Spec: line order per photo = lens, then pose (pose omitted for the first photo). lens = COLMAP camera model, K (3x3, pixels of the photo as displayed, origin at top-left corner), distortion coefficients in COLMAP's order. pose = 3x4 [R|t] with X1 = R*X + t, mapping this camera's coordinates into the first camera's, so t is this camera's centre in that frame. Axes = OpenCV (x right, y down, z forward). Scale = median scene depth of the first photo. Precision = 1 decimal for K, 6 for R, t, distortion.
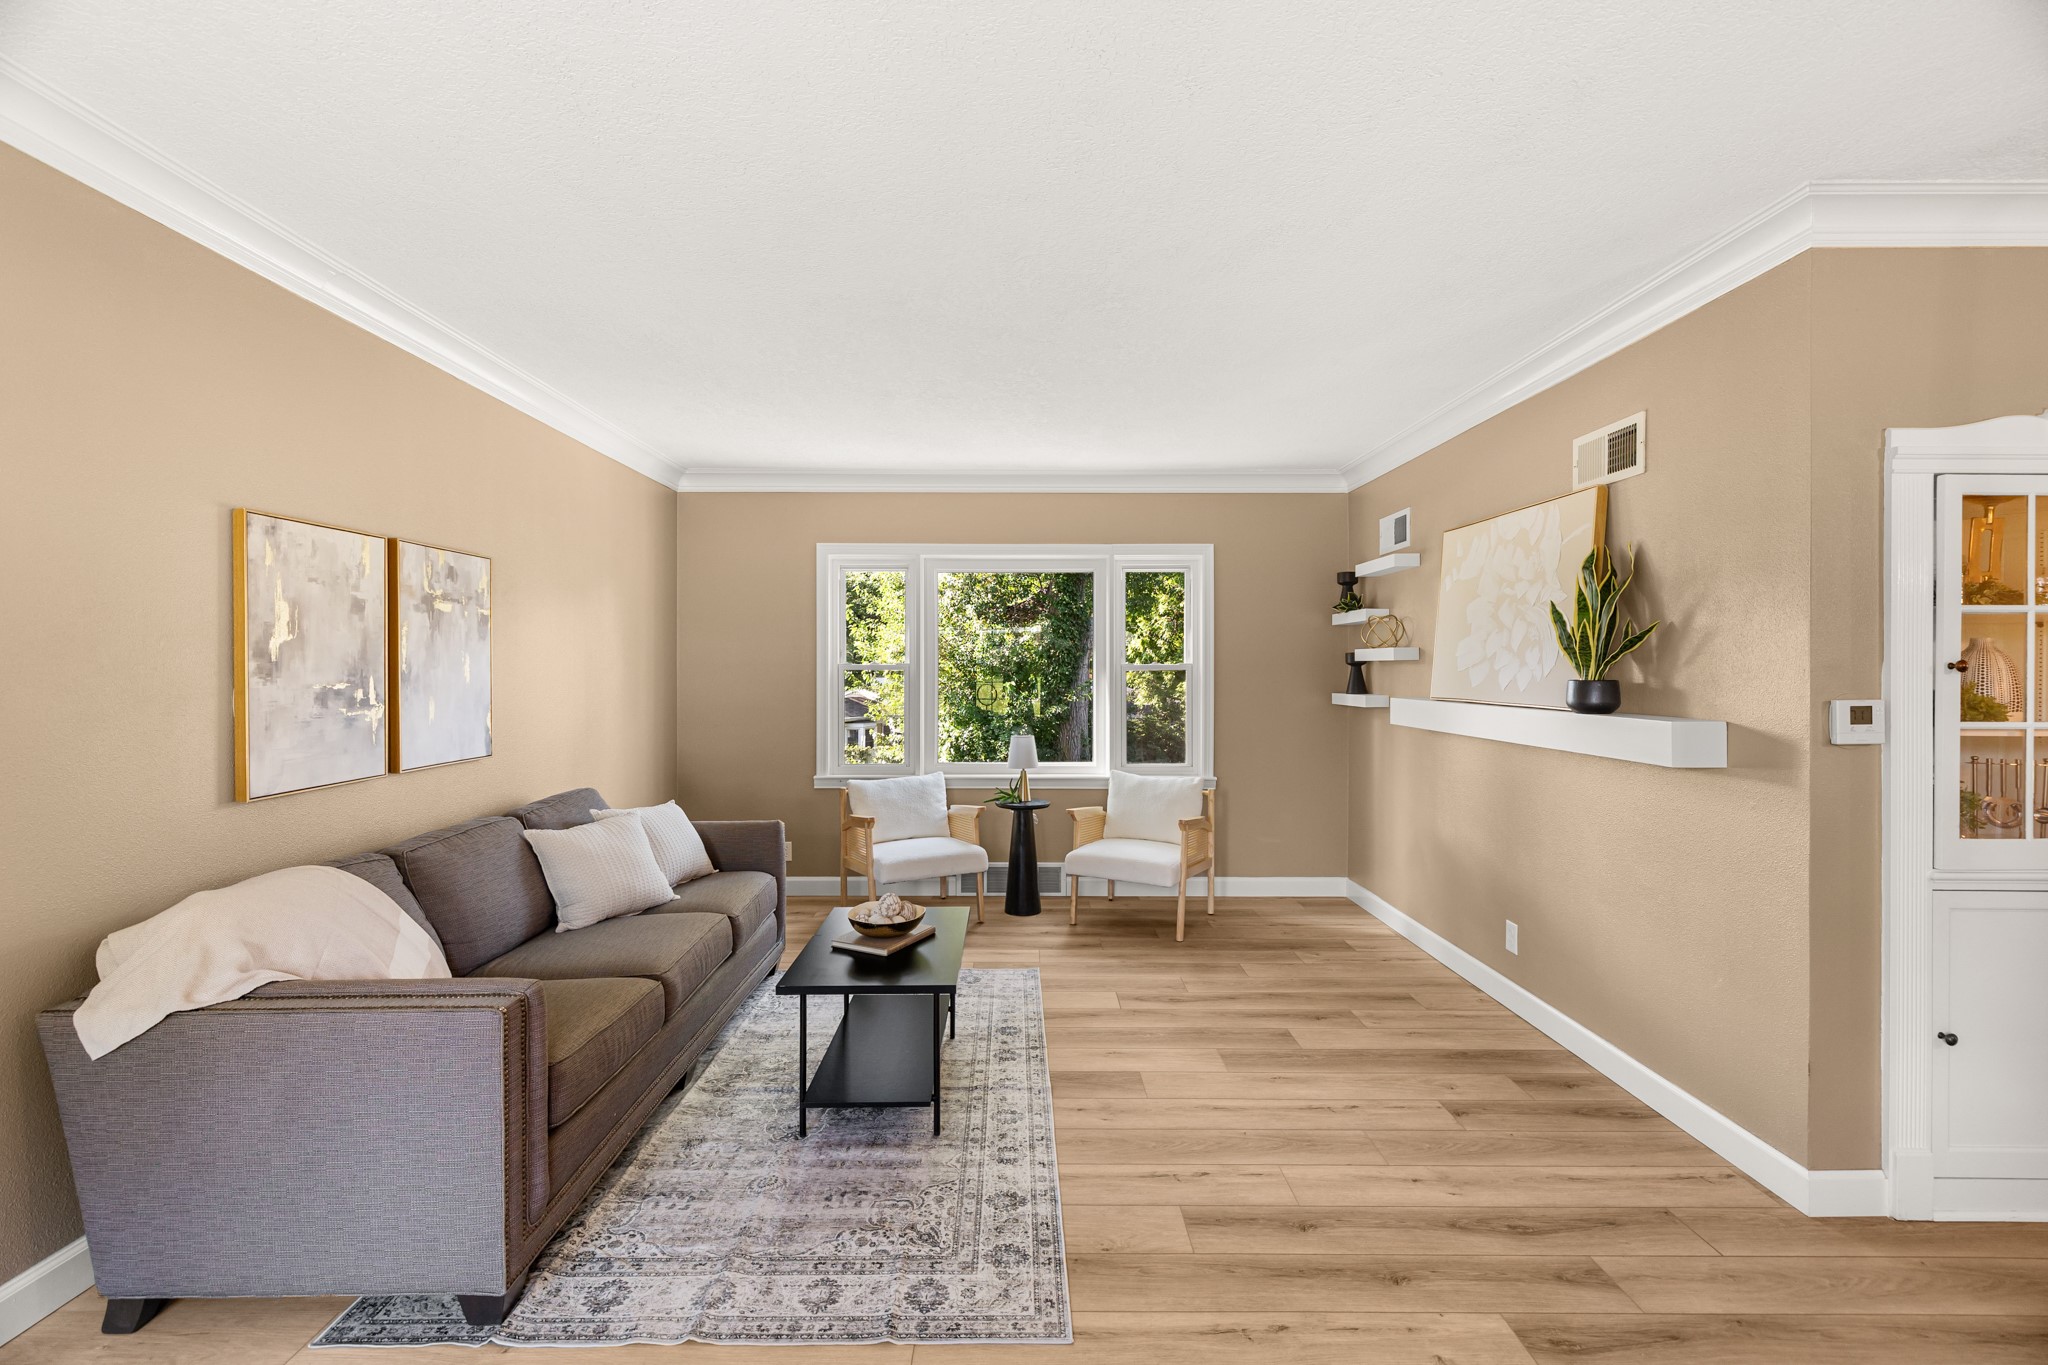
lens RADIAL K [[862.5, 0, 1020.3], [0, 862.5, 669.1], [0, 0, 1]] dist [0.000949, -0.000177]
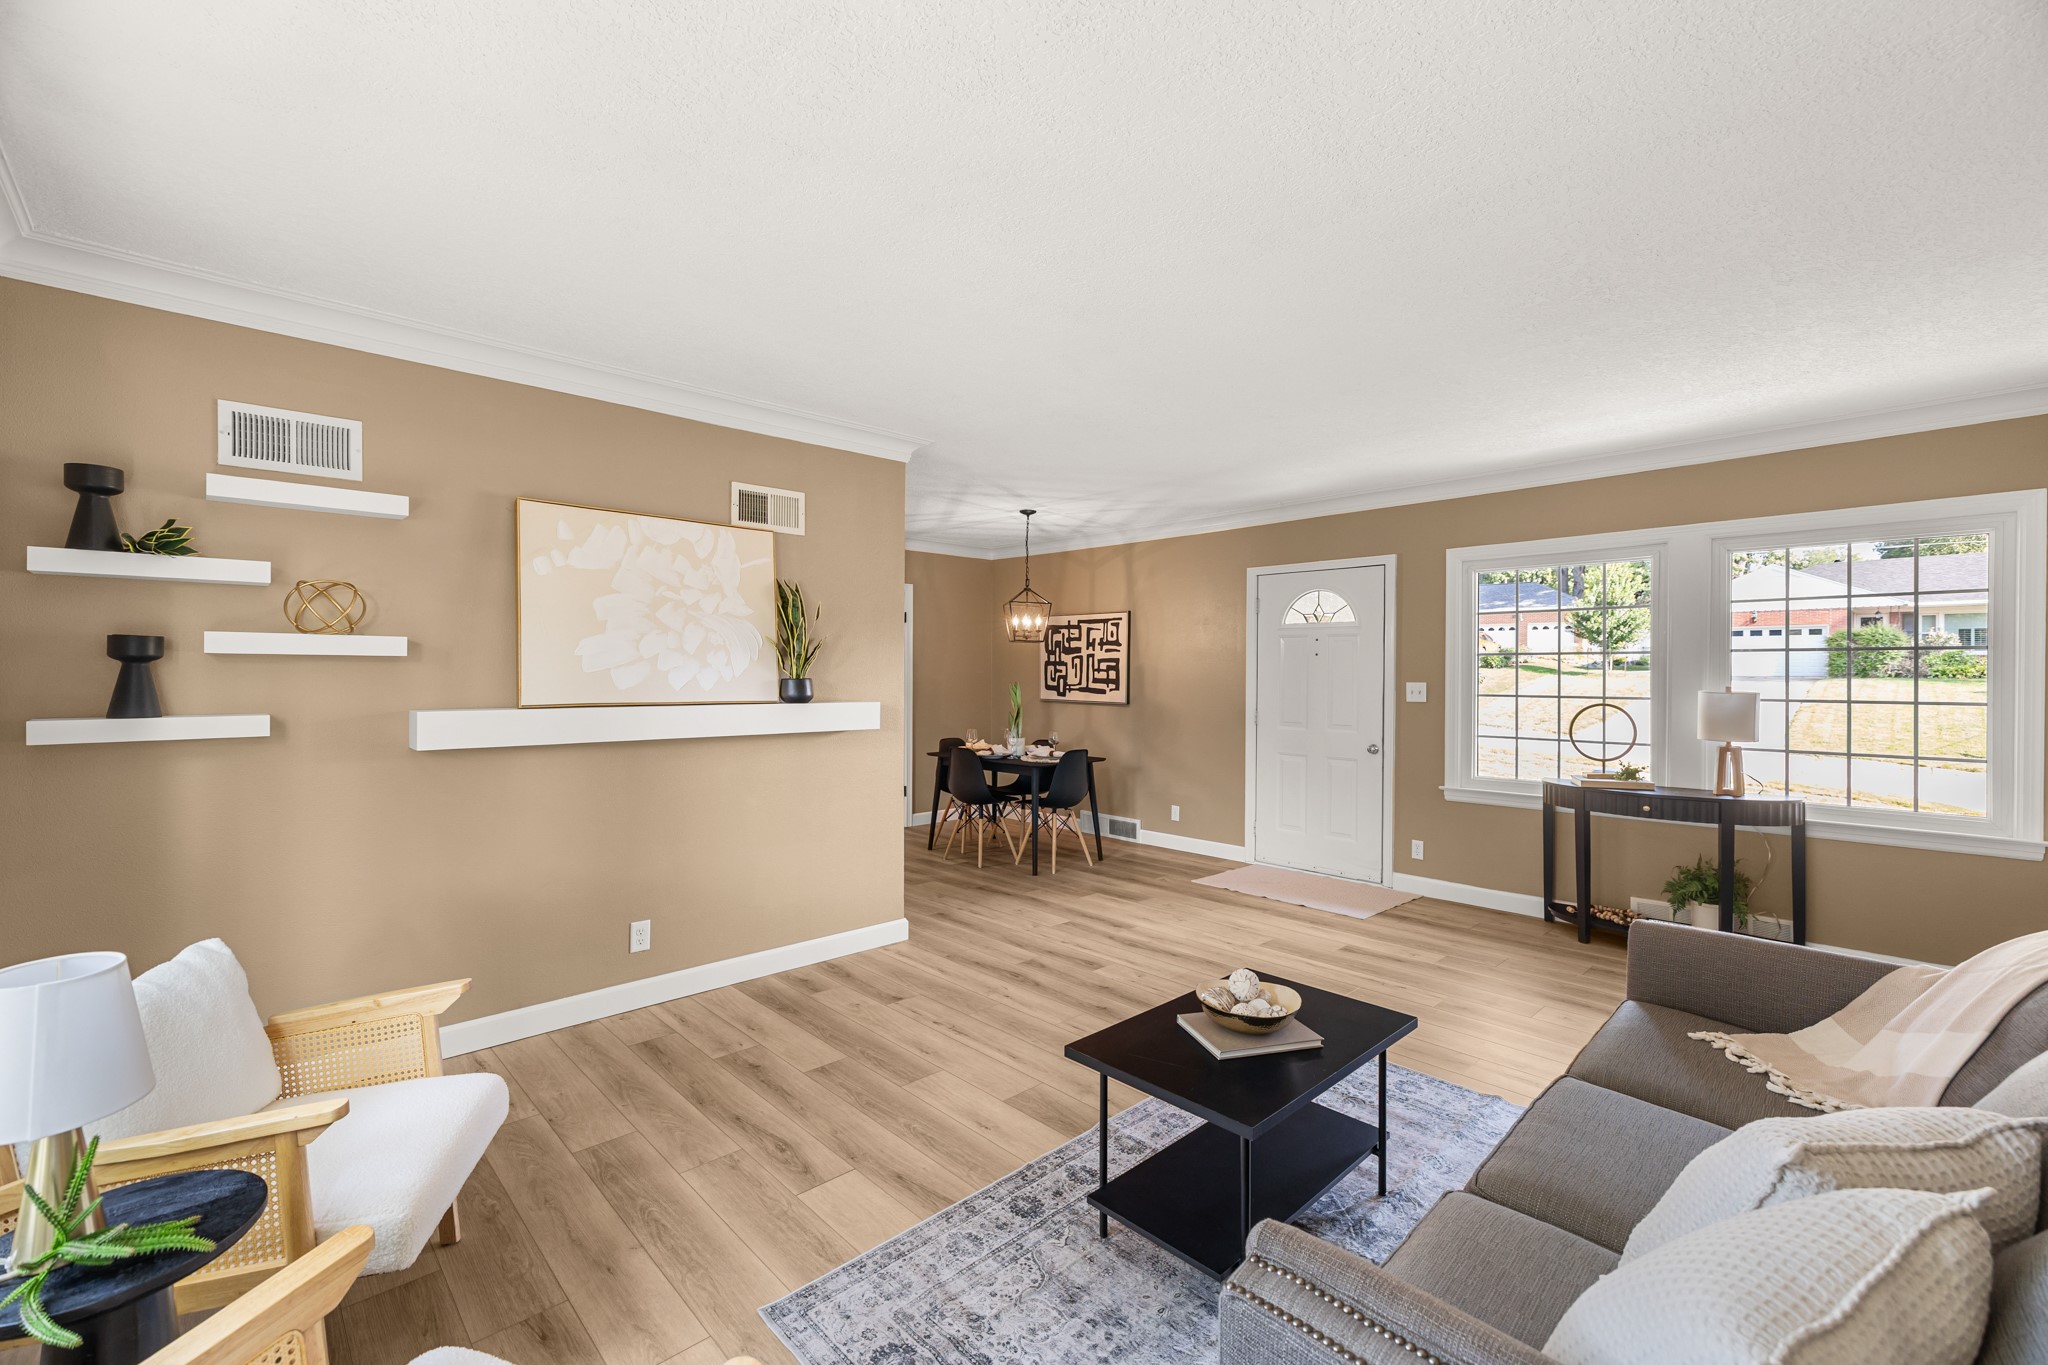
lens RADIAL K [[866.0, 0, 1022.8], [0, 866.0, 660.1], [0, 0, 1]] dist [0.000228, 0.000071]
pose [[-0.685864, 0.005070, 0.727712, -0.579453], [-0.005003, 0.999919, -0.011682, -0.001887], [-0.727713, -0.011653, -0.685783, 1.680966]]
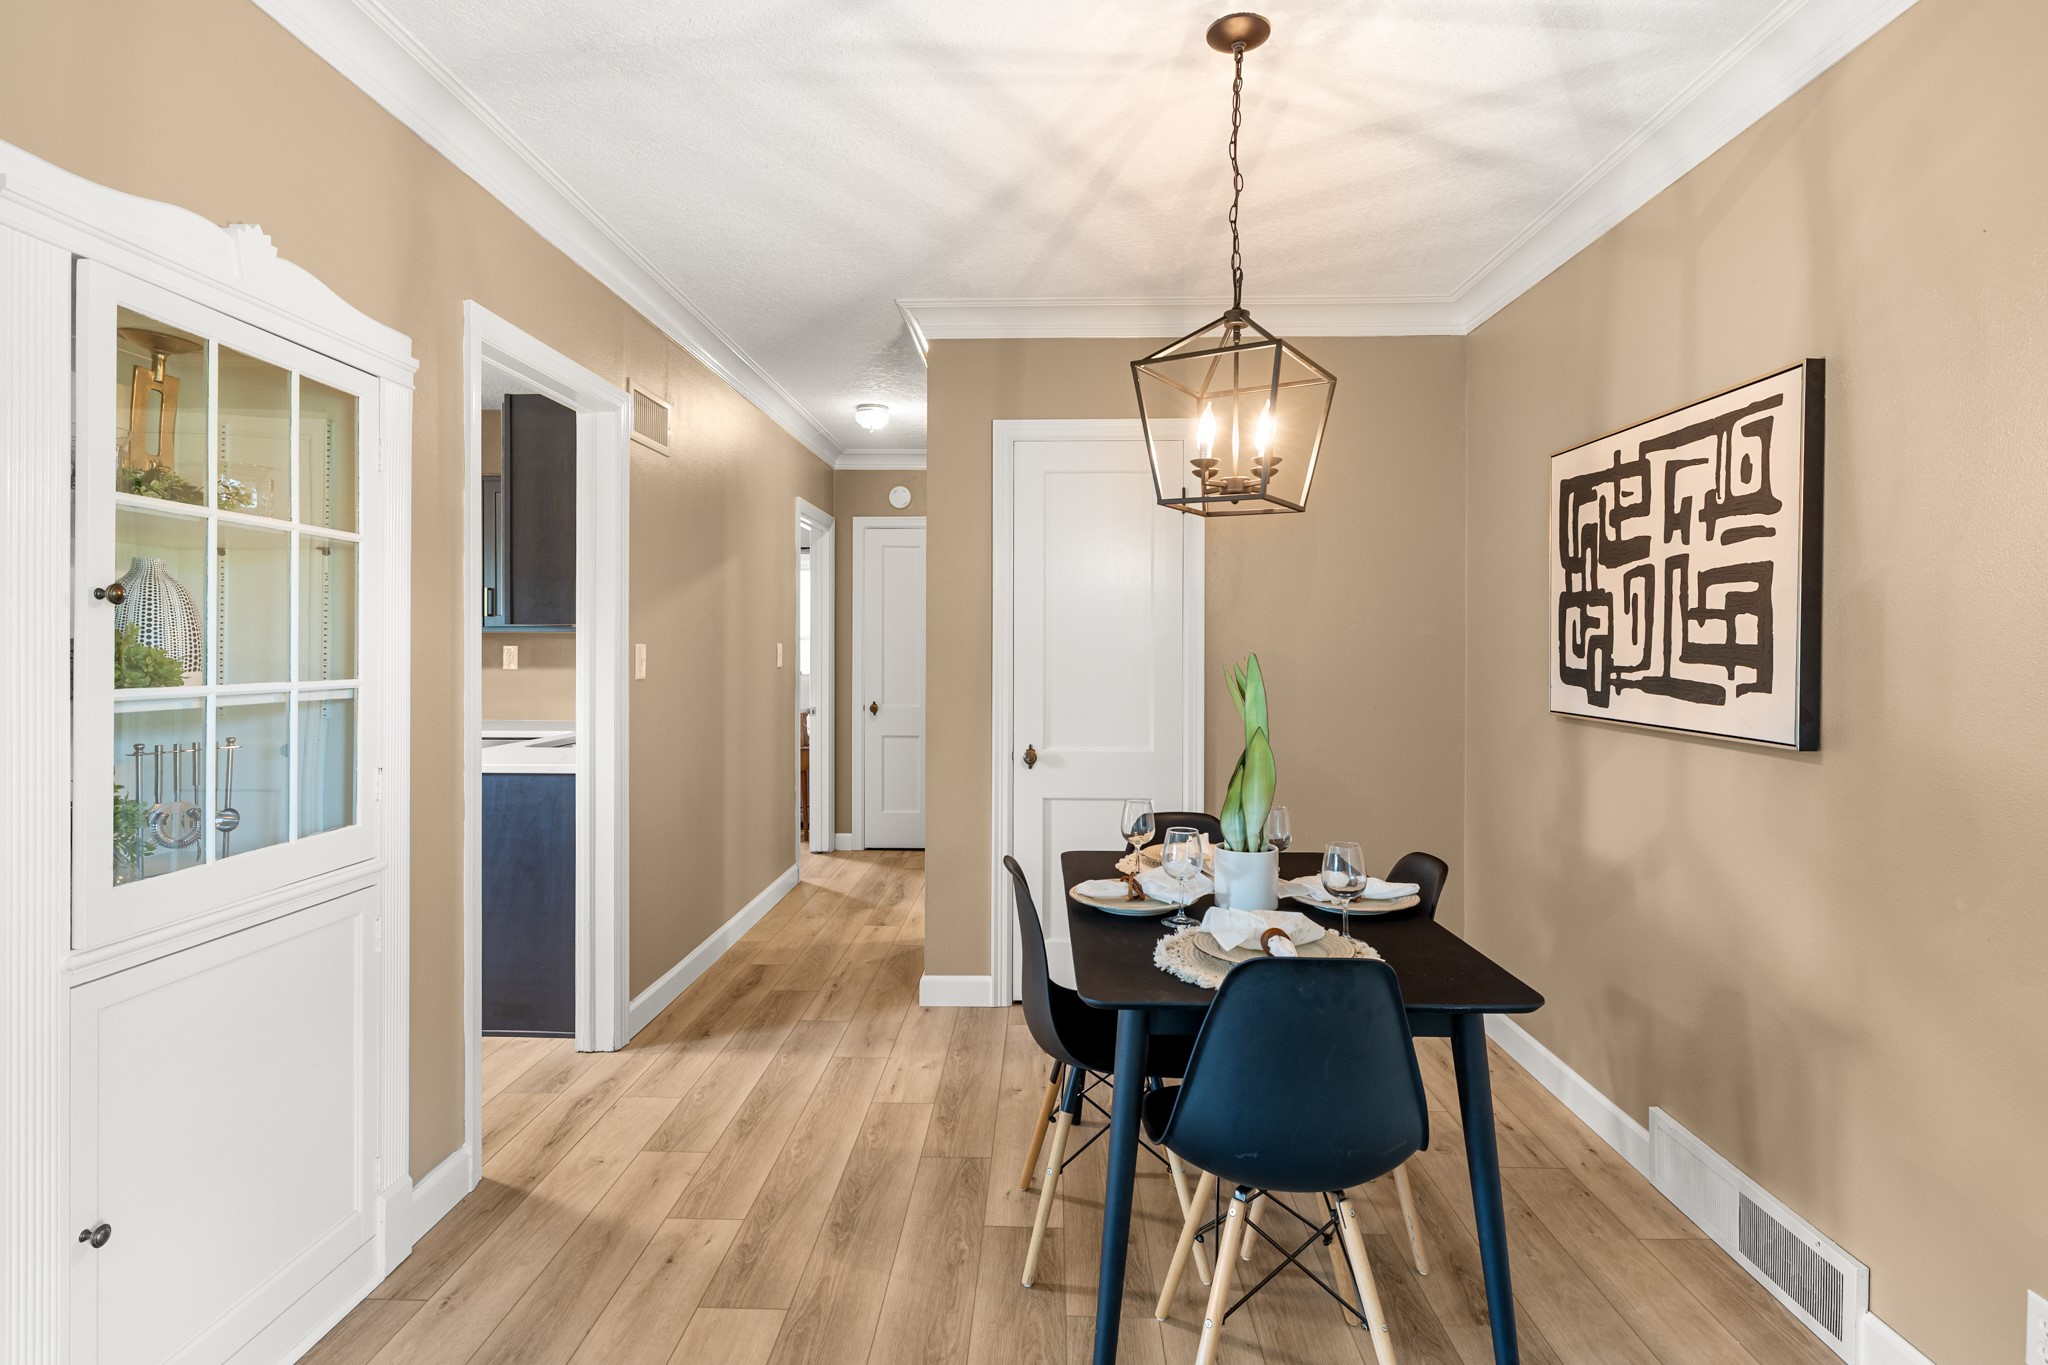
lens RADIAL K [[1020.7, 0, 1021.2], [0, 1020.7, 648.9], [0, 0, 1]] dist [-0.003873, 0.001162]
pose [[0.031532, -0.002019, 0.999501, 0.311162], [-0.001518, 0.999997, 0.002068, 0.023547], [-0.999502, -0.001583, 0.031529, 0.270099]]
